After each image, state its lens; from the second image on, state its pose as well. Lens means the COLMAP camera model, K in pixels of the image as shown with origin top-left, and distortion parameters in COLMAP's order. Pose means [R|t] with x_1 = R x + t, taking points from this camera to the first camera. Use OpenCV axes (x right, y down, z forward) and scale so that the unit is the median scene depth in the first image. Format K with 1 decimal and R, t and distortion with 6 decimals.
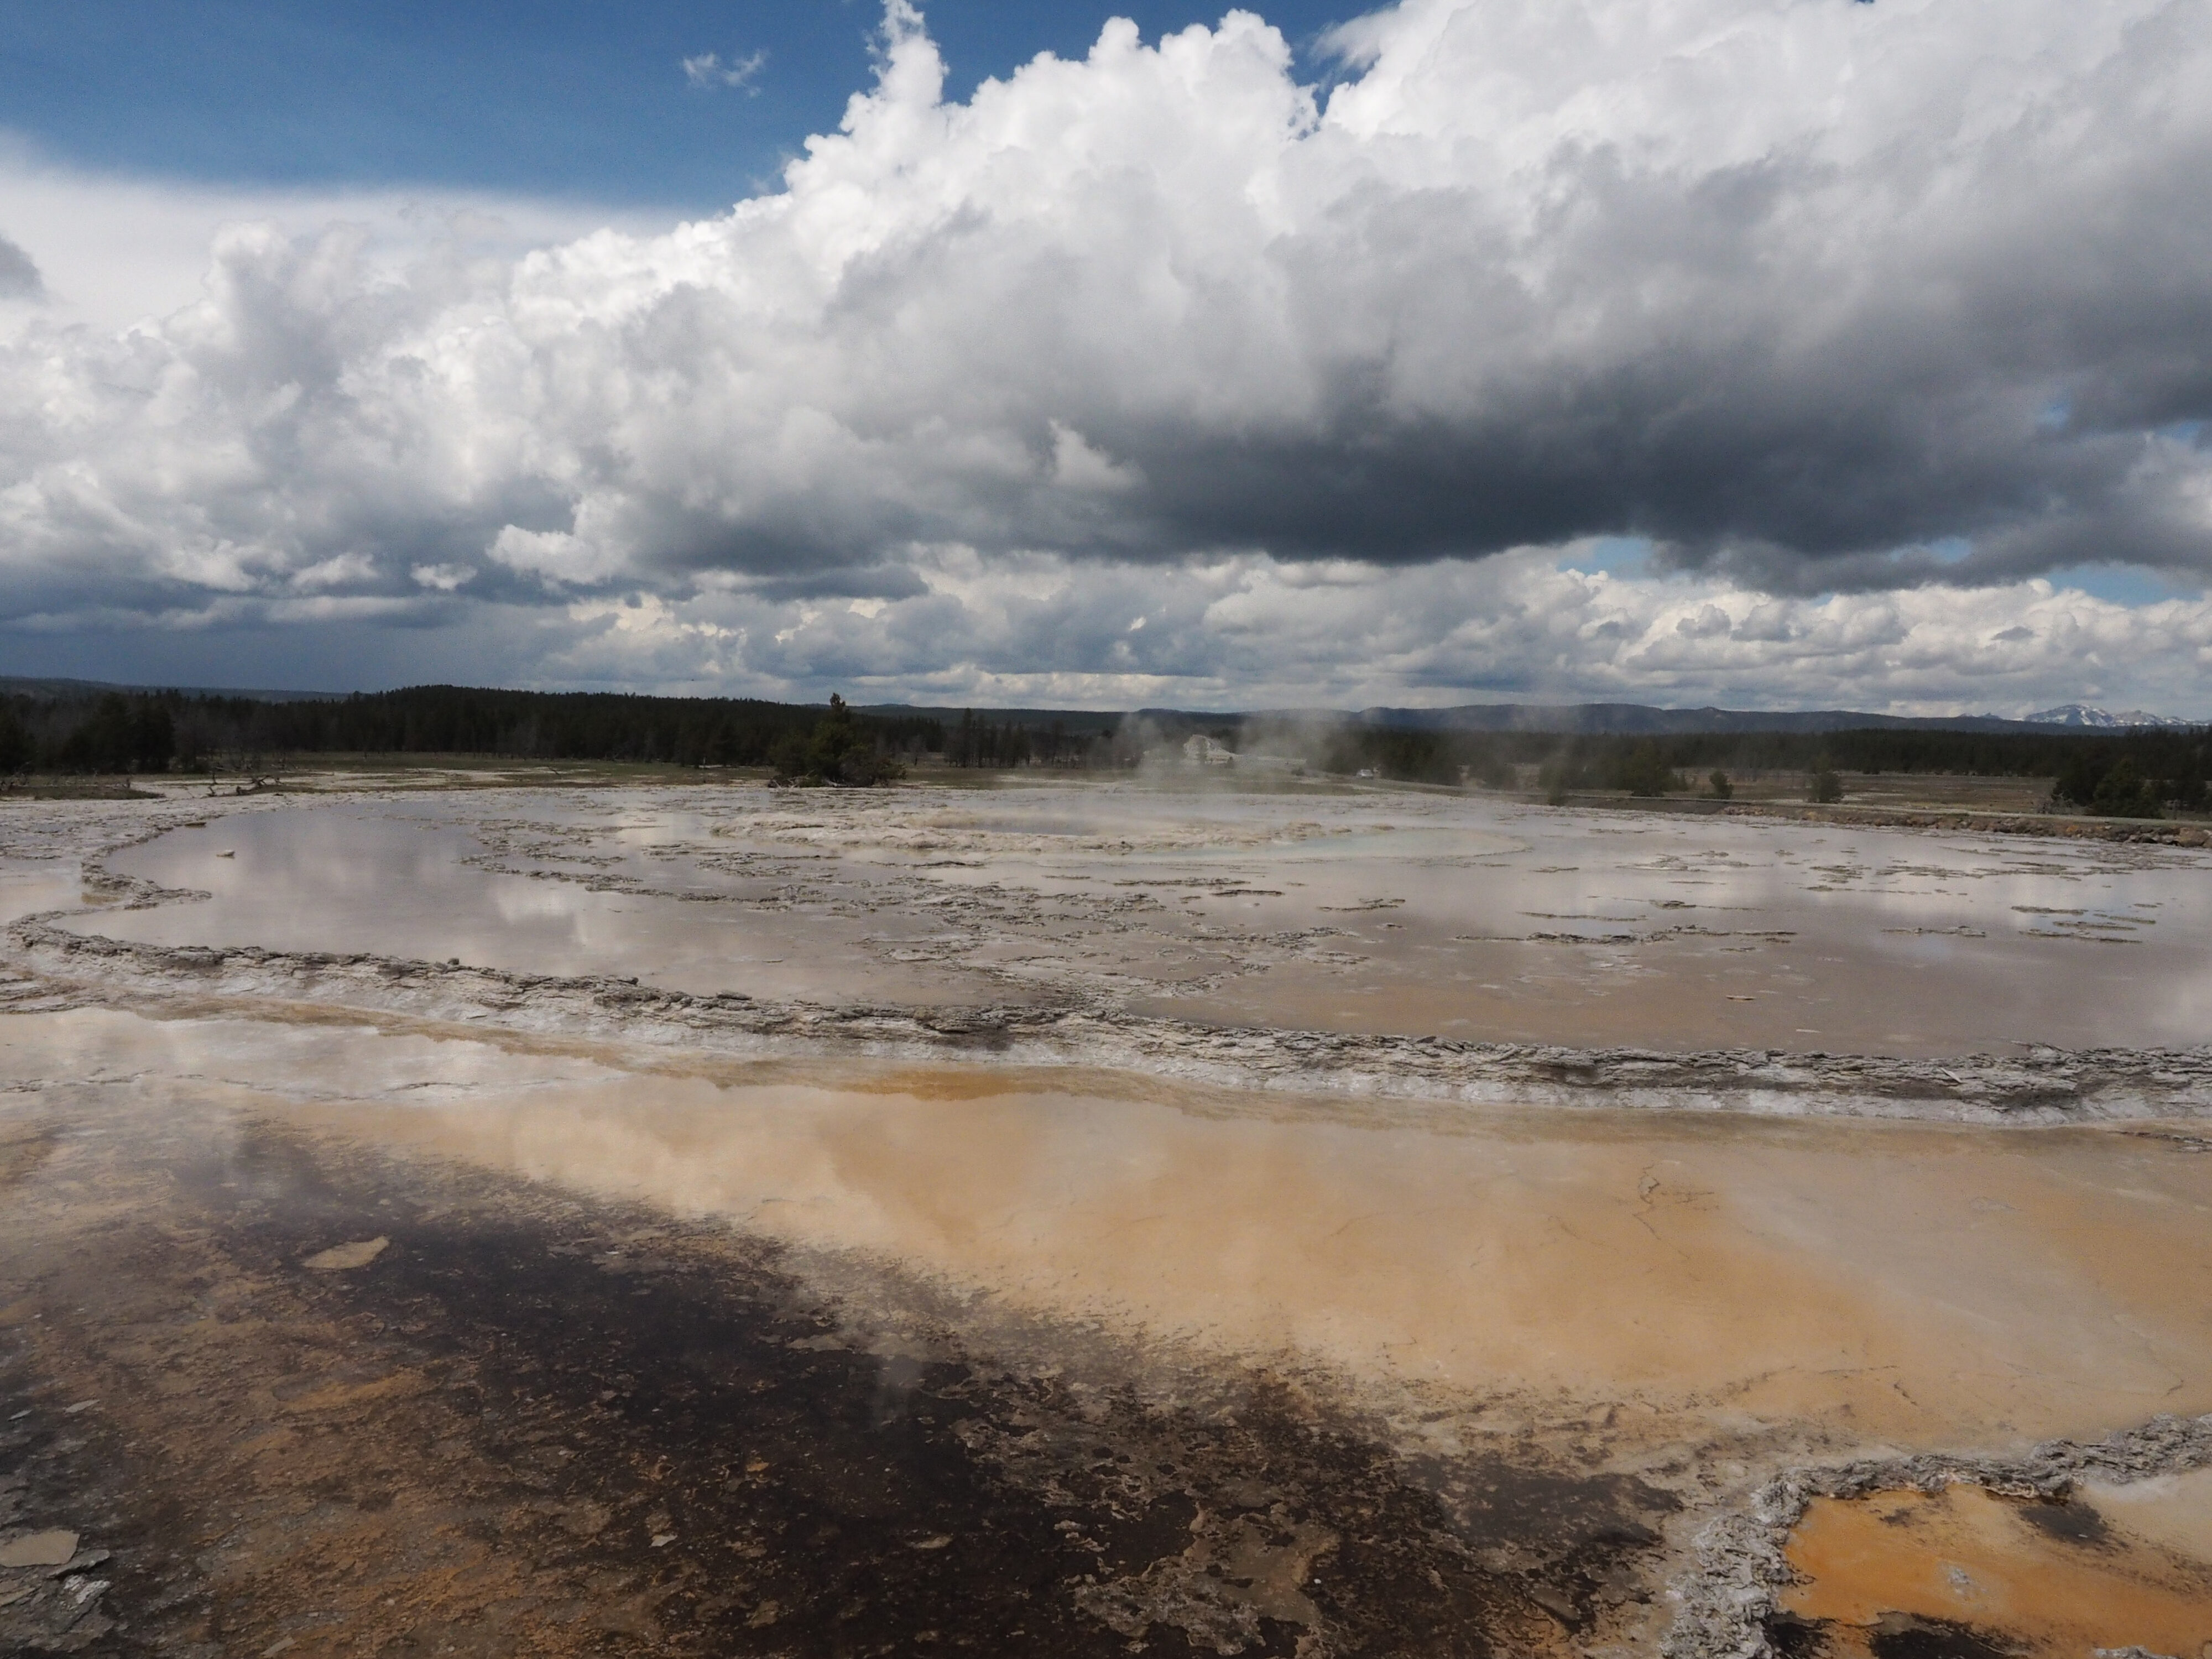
lens RADIAL K [[1571.4, 0, 1103.0], [0, 1571.4, 826.9], [0, 0, 1]] dist [-0.003705, 0.002946]
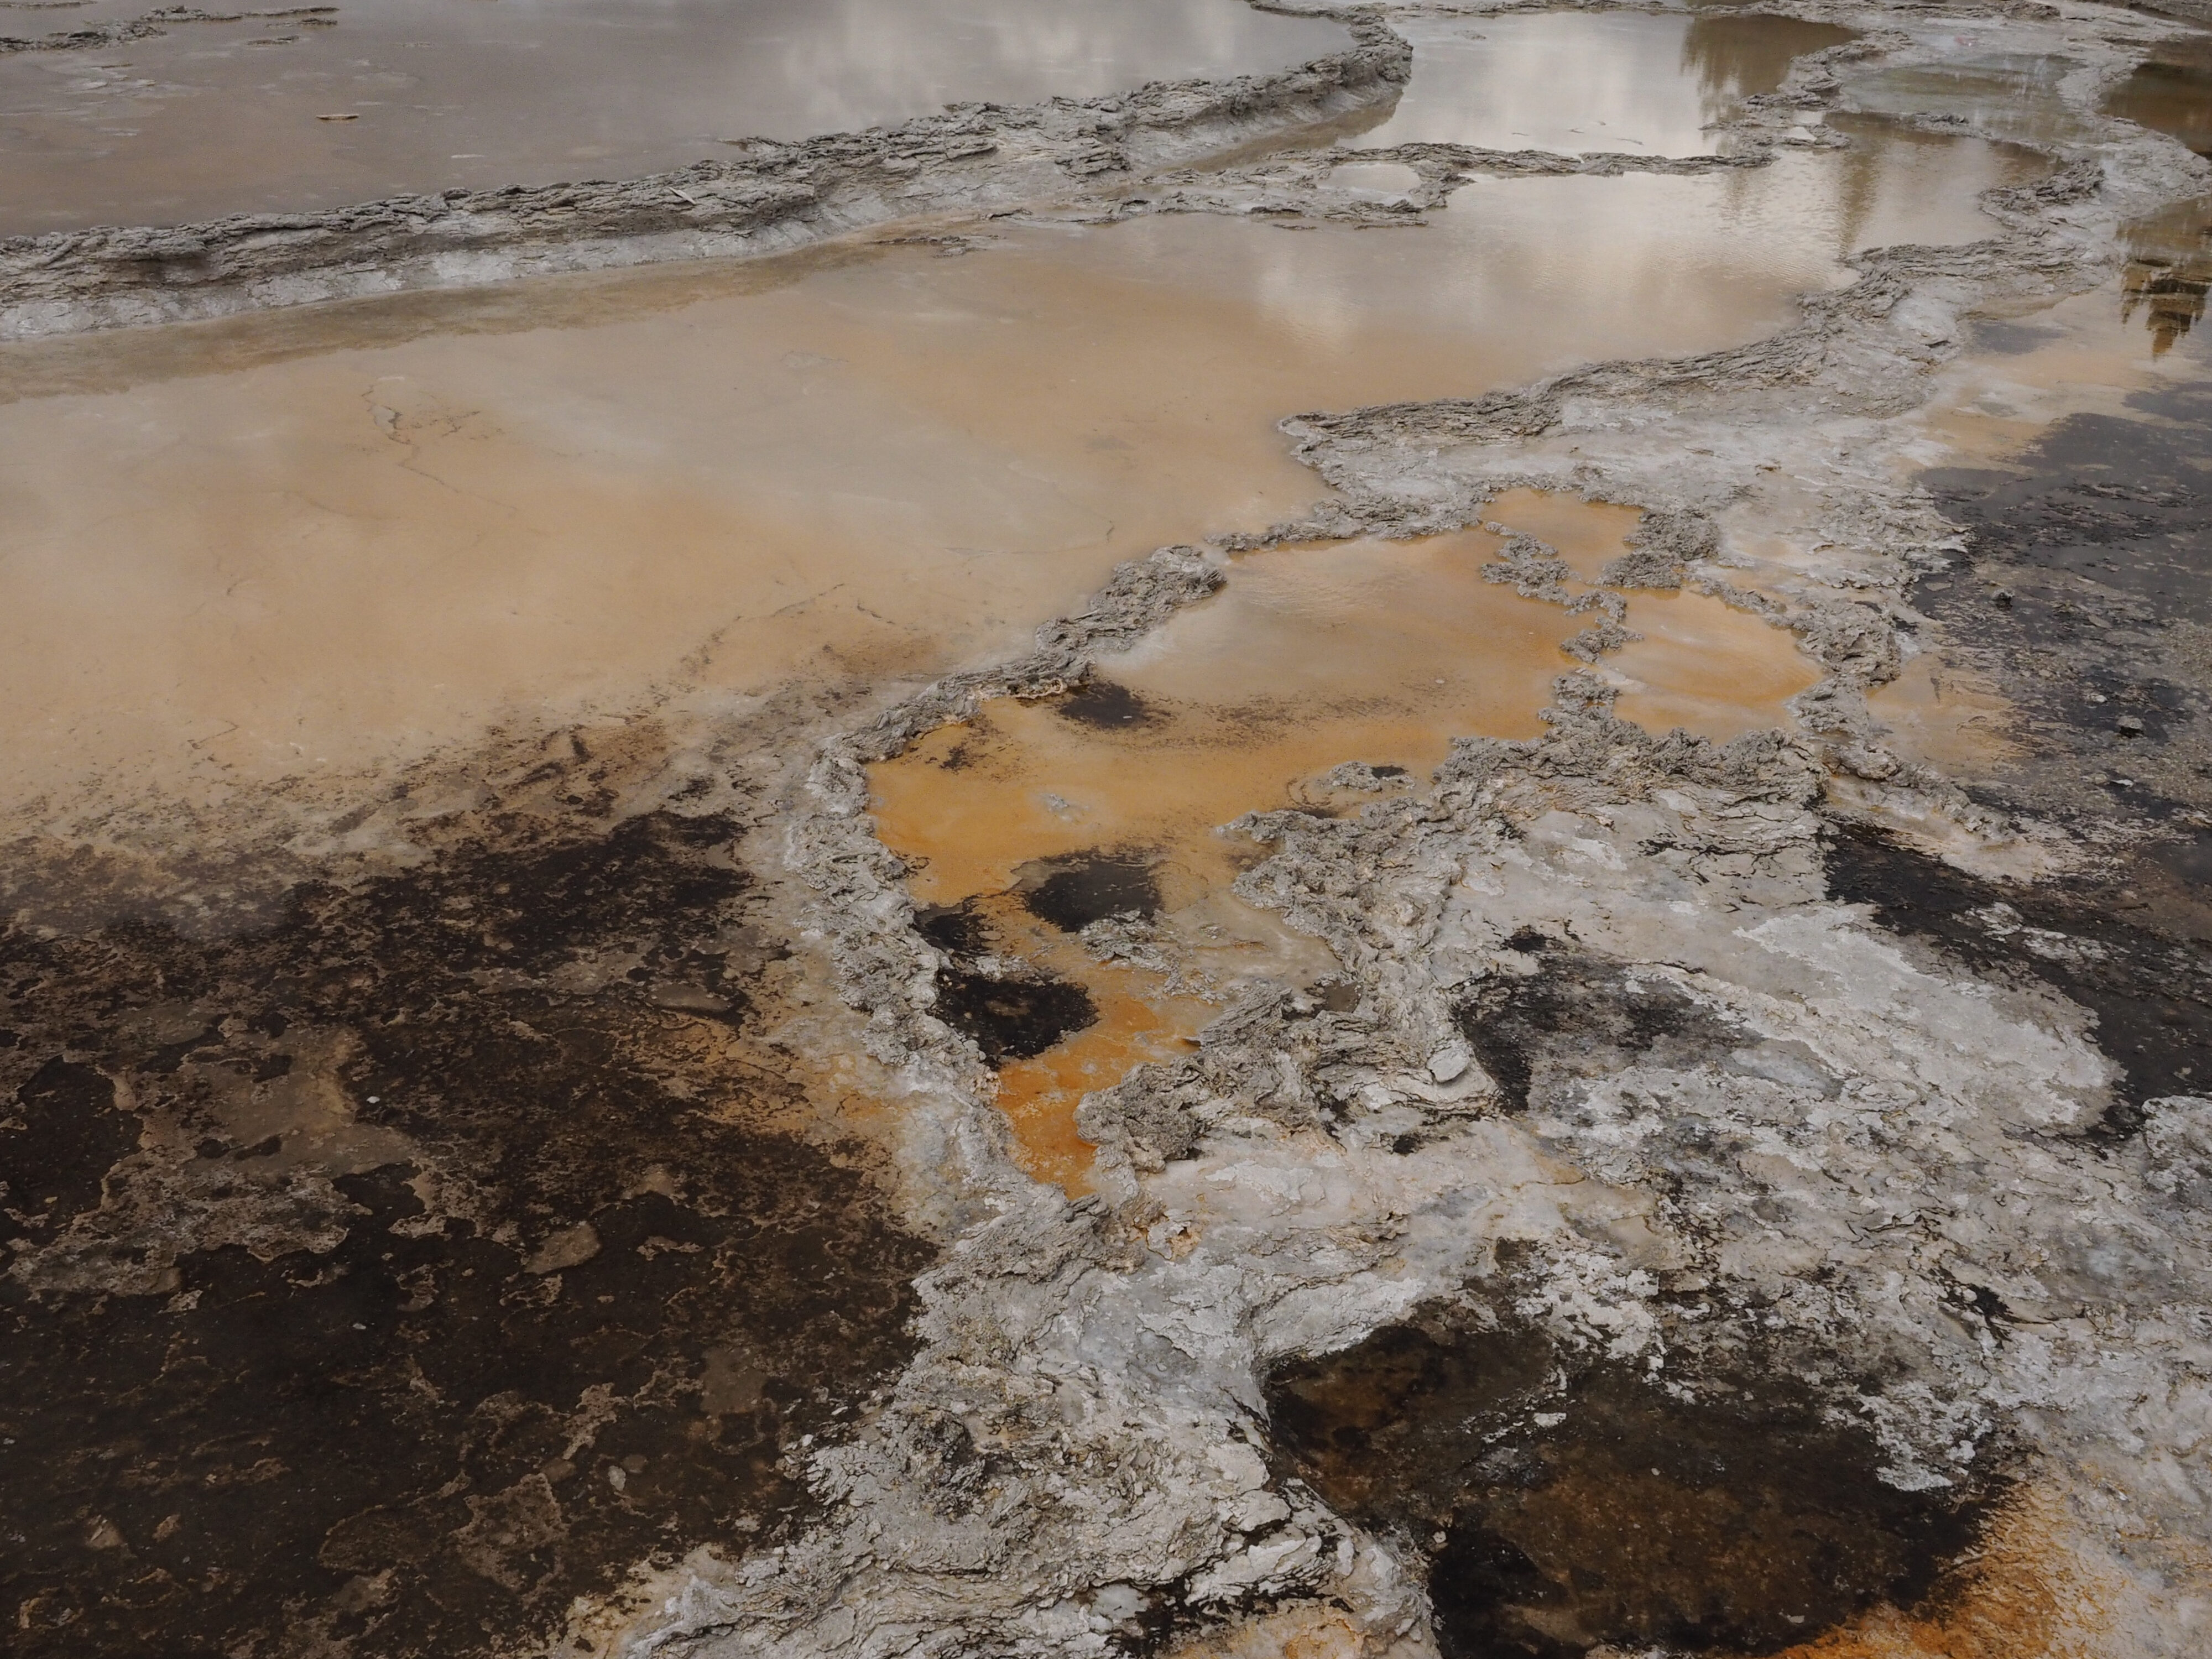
lens RADIAL K [[2275.4, 0, 1105.9], [0, 2275.4, 826.7], [0, 0, 1]] dist [0.005255, 0.000000]
pose [[0.696363, -0.304634, 0.649828, -0.192917], [0.020889, 0.913664, 0.405934, -0.000995], [-0.717386, -0.269103, 0.642605, 0.169575]]
